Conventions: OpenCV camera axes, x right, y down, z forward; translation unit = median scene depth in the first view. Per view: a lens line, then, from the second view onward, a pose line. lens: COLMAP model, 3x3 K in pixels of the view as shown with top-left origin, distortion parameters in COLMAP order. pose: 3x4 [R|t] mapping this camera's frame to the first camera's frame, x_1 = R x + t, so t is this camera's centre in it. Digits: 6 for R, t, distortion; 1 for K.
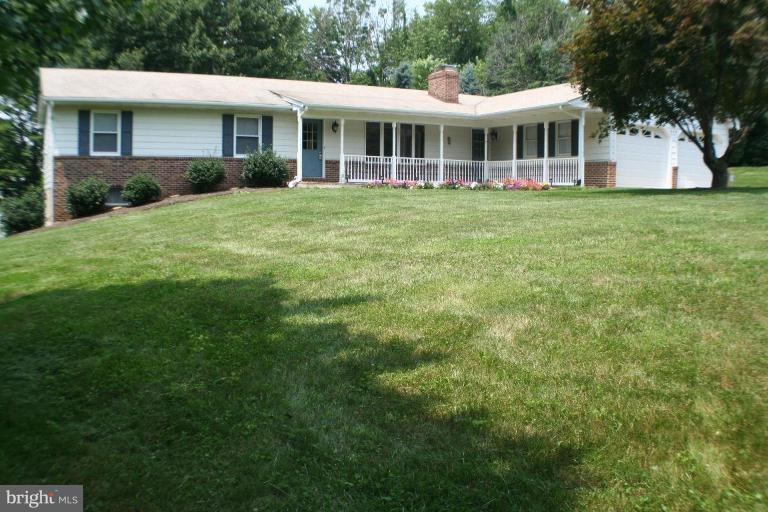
lens RADIAL K [[849.9, 0, 384.0], [0, 849.9, 256.0], [0, 0, 1]] dist [-0.227958, 0.024237]
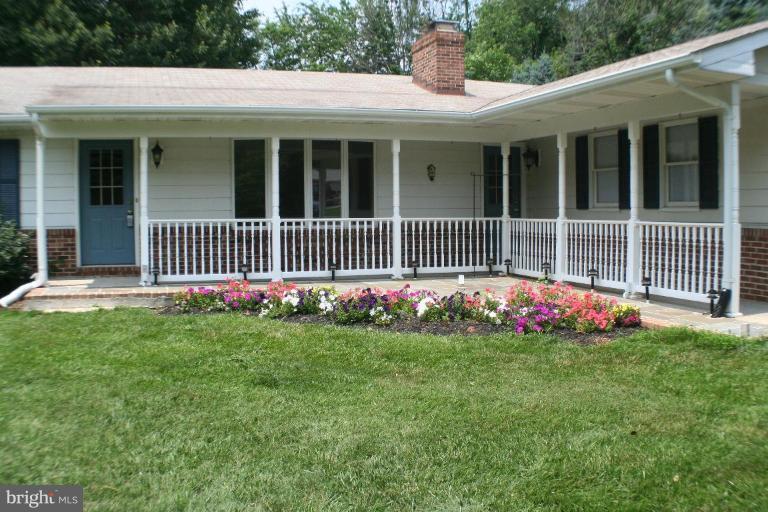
lens RADIAL K [[849.9, 0, 384.0], [0, 849.9, 256.0], [0, 0, 1]] dist [-0.227958, 0.024237]
pose [[0.990899, -0.014180, -0.133860, 0.122402], [0.011625, 0.999735, -0.019855, -0.087441], [0.134106, 0.018119, 0.990801, 0.572491]]
